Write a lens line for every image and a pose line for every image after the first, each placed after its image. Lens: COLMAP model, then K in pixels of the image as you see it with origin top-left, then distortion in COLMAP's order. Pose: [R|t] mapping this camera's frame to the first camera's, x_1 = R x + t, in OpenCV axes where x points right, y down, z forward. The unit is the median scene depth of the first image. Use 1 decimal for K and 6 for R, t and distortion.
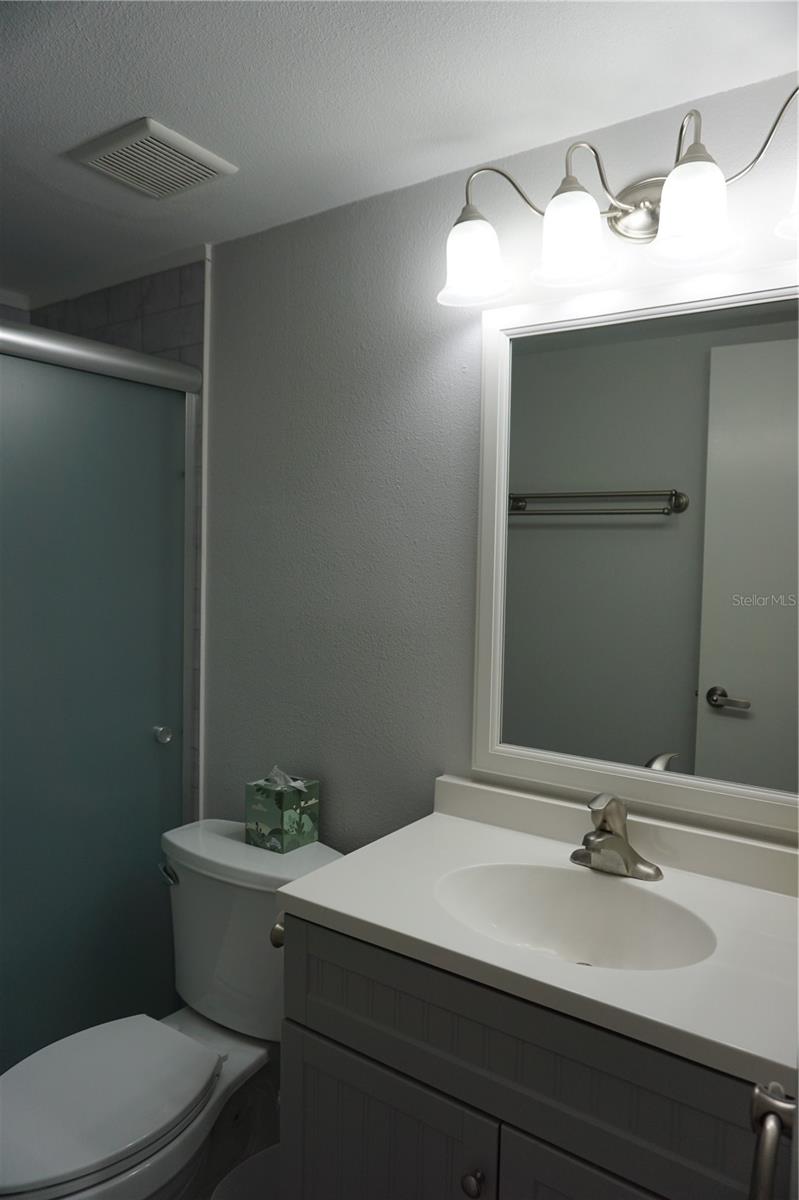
lens RADIAL K [[800.0, 0, 403.6], [0, 800.0, 594.6], [0, 0, 1]] dist [-0.048863, 0.030588]
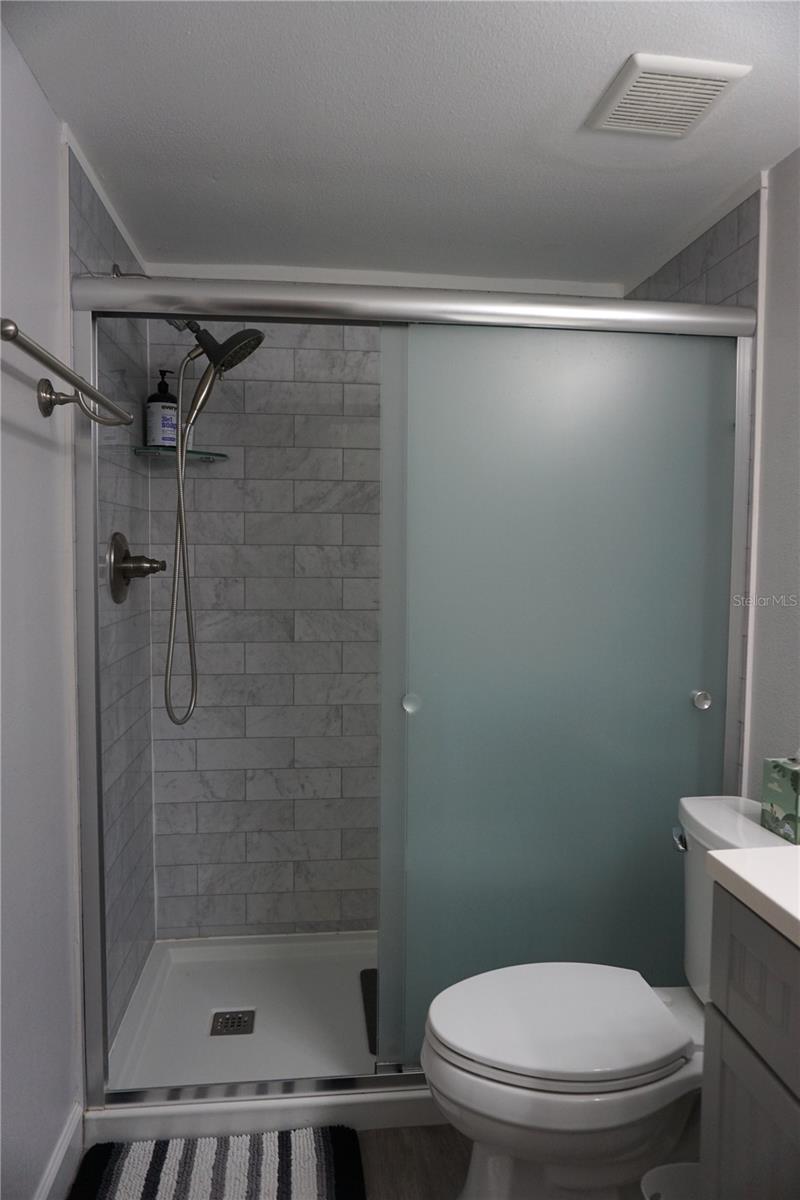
lens RADIAL K [[800.0, 0, 404.1], [0, 800.0, 594.6], [0, 0, 1]] dist [-0.048863, 0.030588]
pose [[0.659915, 0.022512, -0.751003, 0.195258], [-0.035713, 0.999361, -0.001425, 0.071601], [0.750491, 0.027761, 0.660297, 0.114708]]
